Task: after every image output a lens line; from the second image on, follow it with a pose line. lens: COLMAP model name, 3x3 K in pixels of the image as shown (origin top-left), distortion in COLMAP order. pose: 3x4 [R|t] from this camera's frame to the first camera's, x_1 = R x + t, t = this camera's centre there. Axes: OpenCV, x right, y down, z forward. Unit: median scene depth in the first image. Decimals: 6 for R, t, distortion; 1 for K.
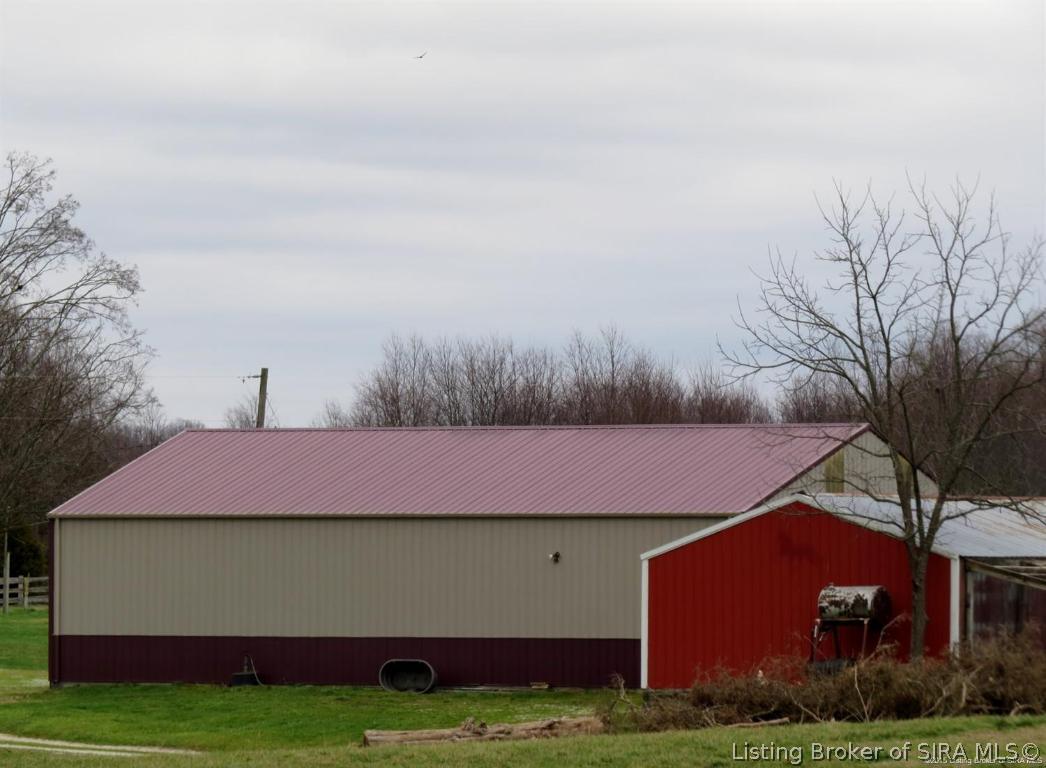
lens RADIAL K [[7749.1, 0, 524.0], [0, 7749.1, 384.0], [0, 0, 1]] dist [0.449911, 0.000000]
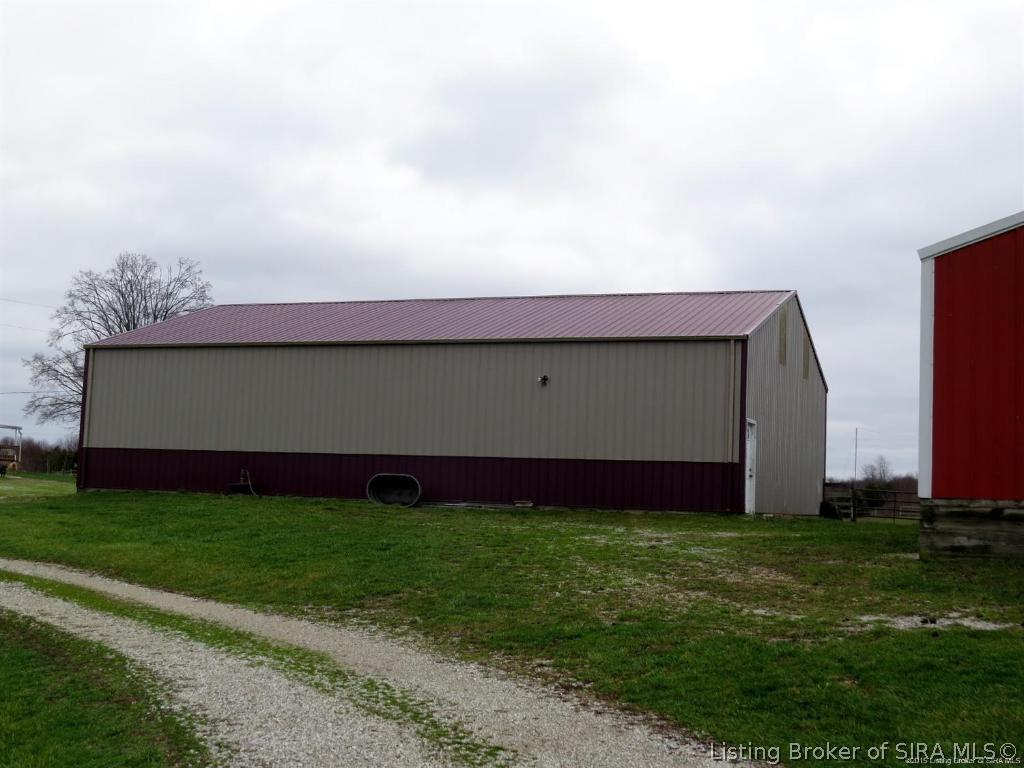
lens RADIAL K [[1398.2, 0, 512.2], [0, 1398.2, 384.7], [0, 0, 1]] dist [-0.046556, 0.000000]
pose [[0.992916, 0.044877, 0.110016, -0.021818], [-0.038393, 0.997438, -0.060364, 0.036349], [-0.112443, 0.055713, 0.992095, 0.861587]]
